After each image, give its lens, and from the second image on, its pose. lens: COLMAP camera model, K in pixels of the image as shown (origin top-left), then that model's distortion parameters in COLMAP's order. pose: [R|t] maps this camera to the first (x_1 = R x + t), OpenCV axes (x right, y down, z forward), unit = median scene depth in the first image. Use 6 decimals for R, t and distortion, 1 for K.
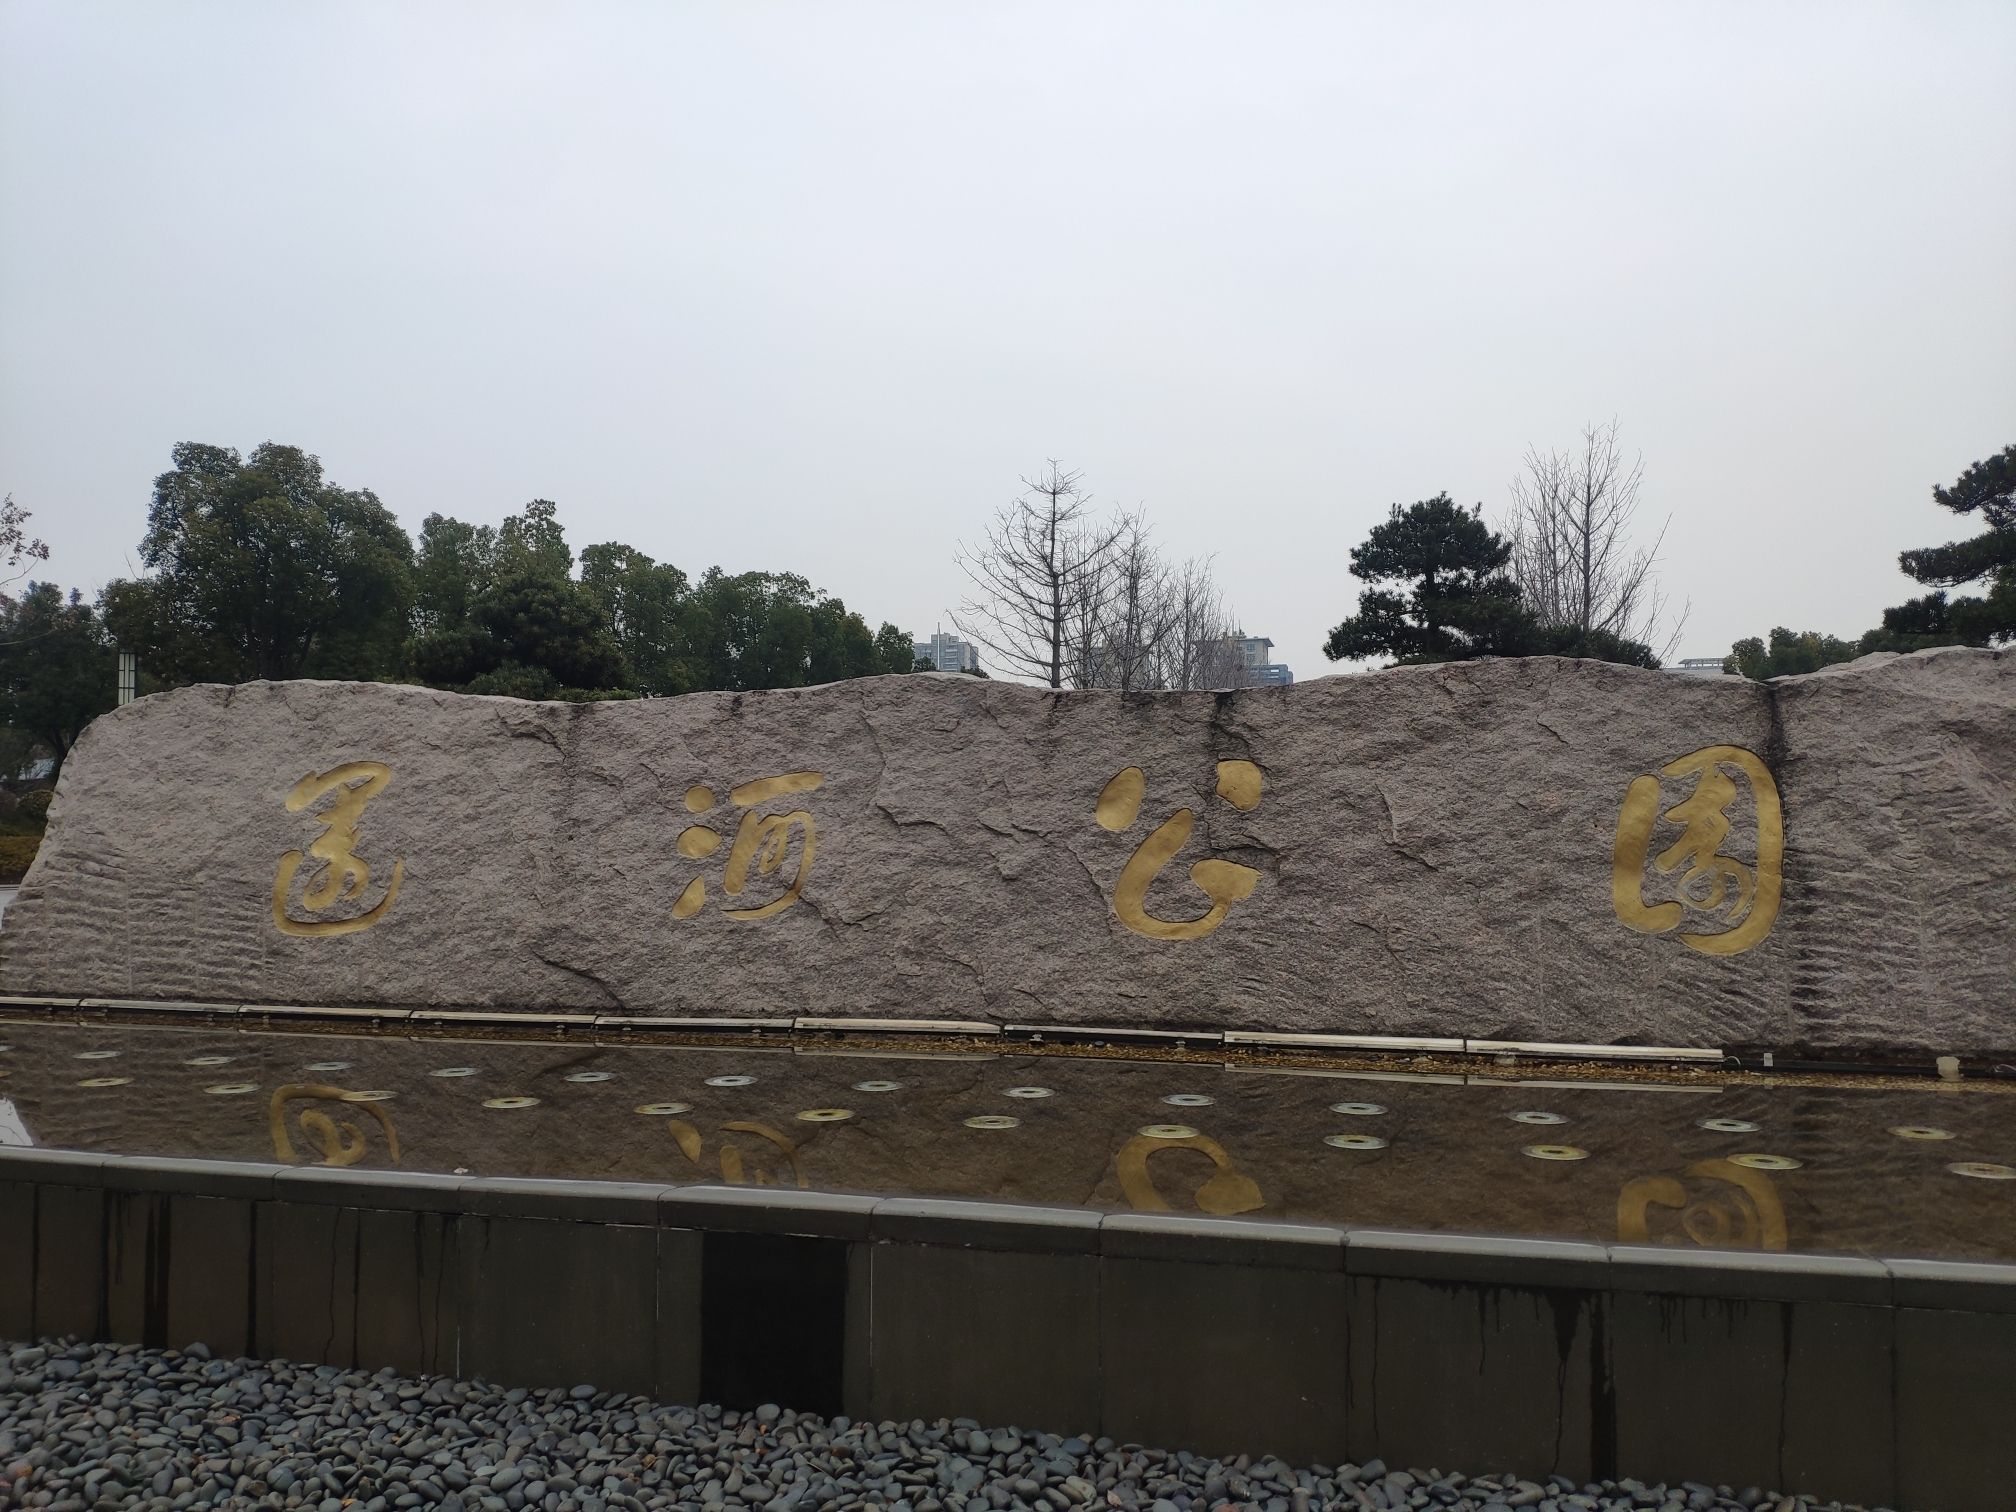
lens RADIAL K [[1548.4, 0, 1008.0], [0, 1548.4, 756.0], [0, 0, 1]] dist [0.214287, -0.472910]
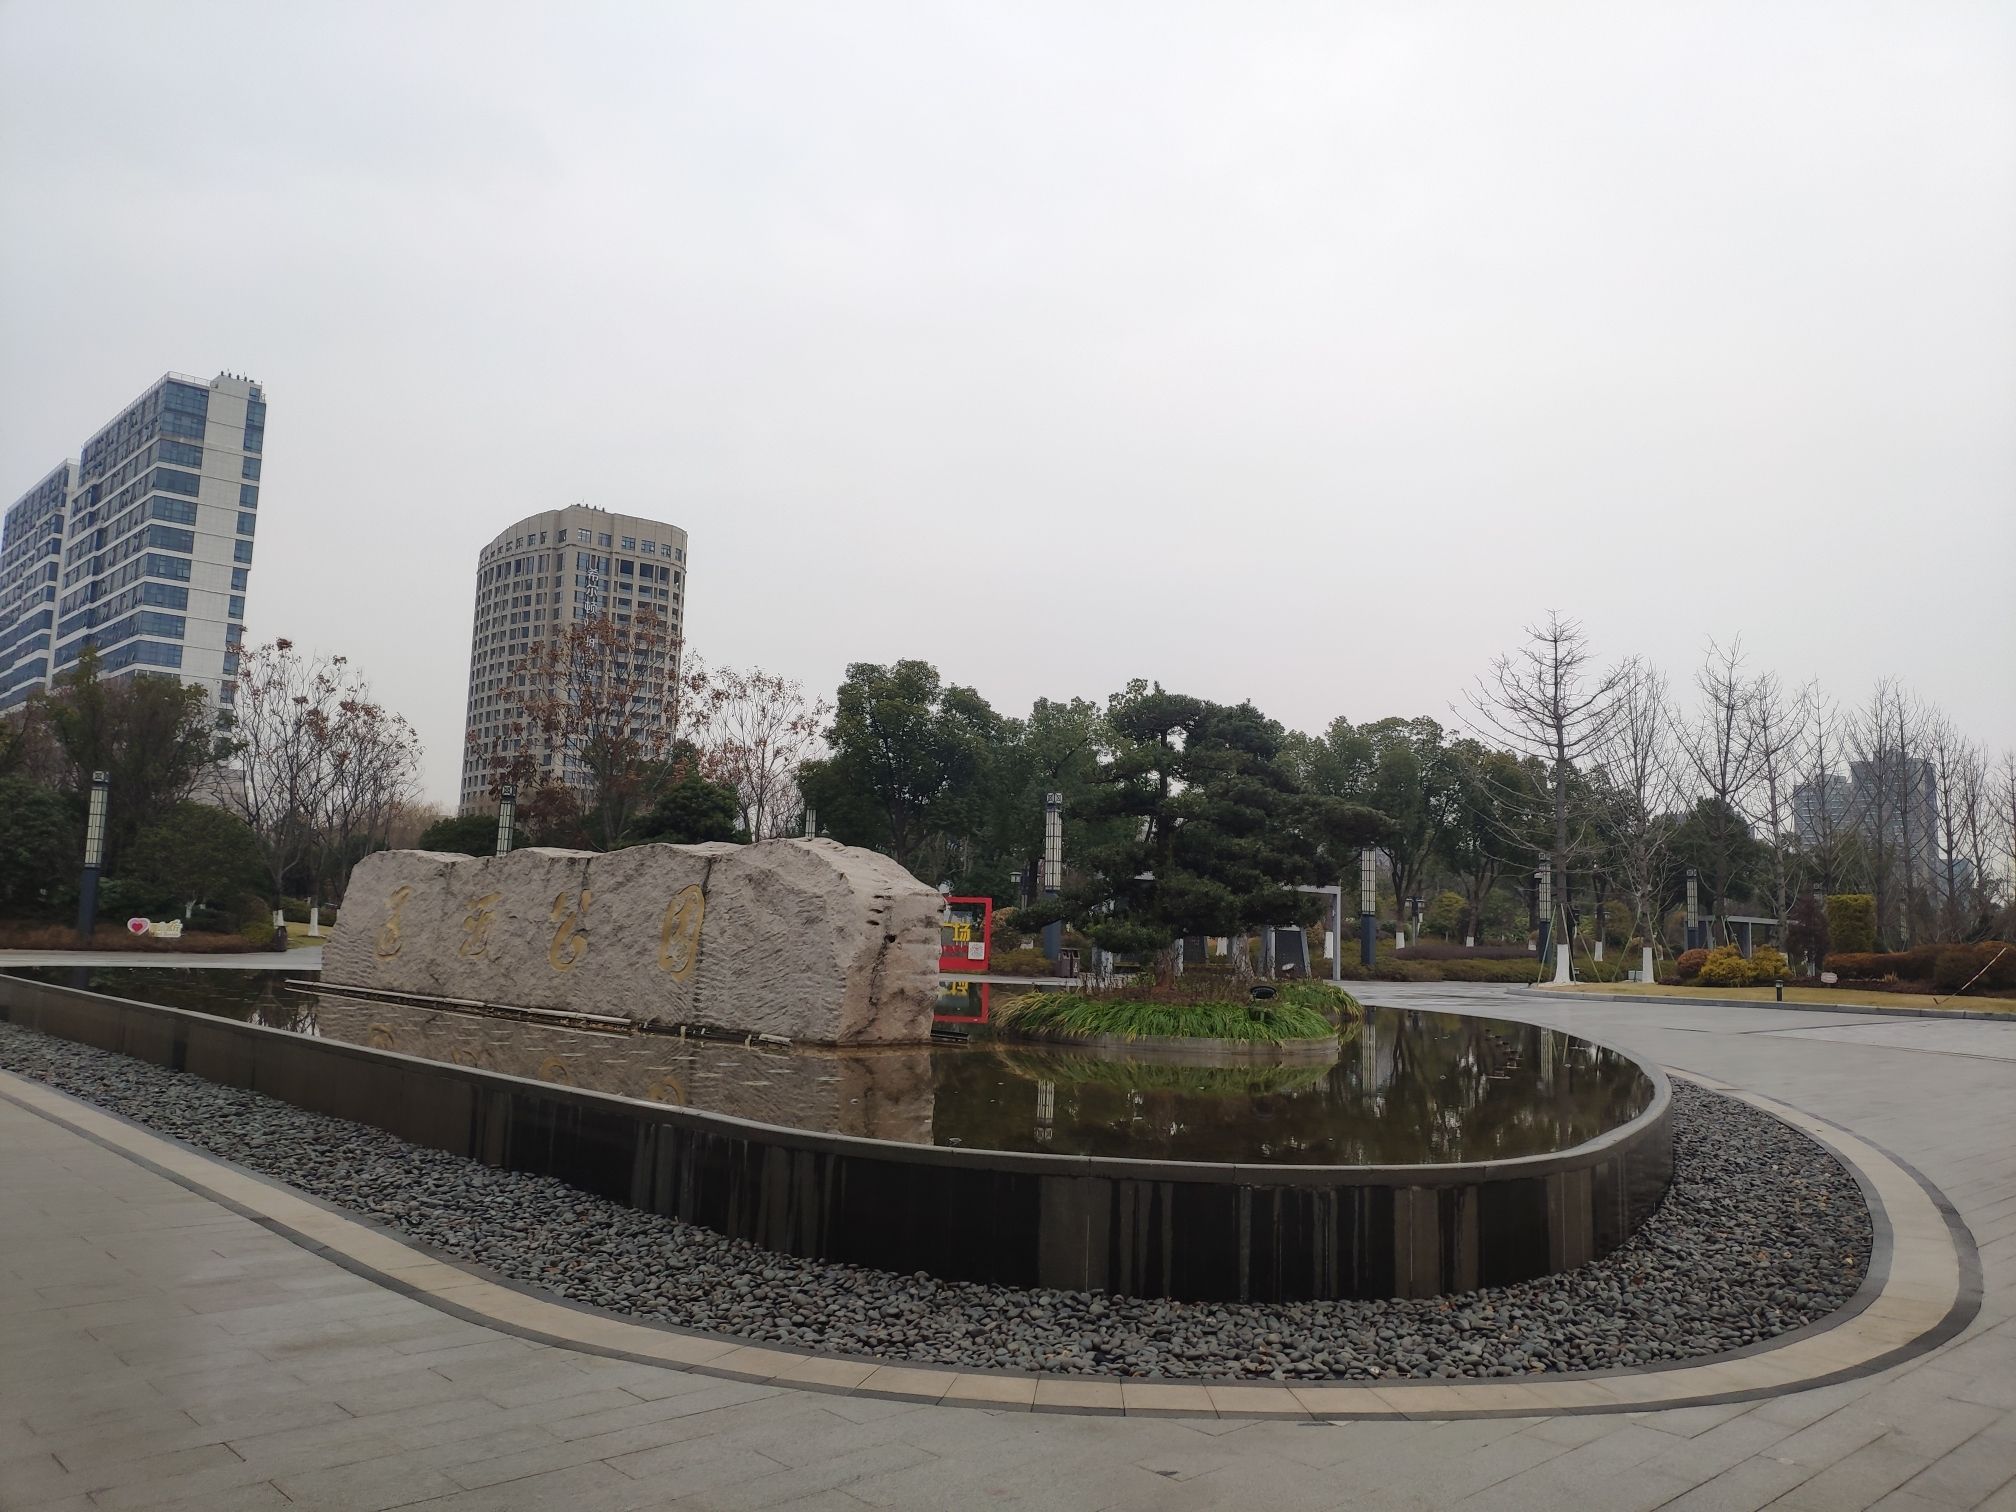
lens RADIAL K [[1548.4, 0, 1008.0], [0, 1548.4, 756.0], [0, 0, 1]] dist [0.214287, -0.472910]
pose [[0.841445, -0.032070, -0.539390, 1.683730], [-0.012653, 0.996794, -0.079004, -0.016104], [0.540194, 0.073302, 0.838342, -0.497004]]
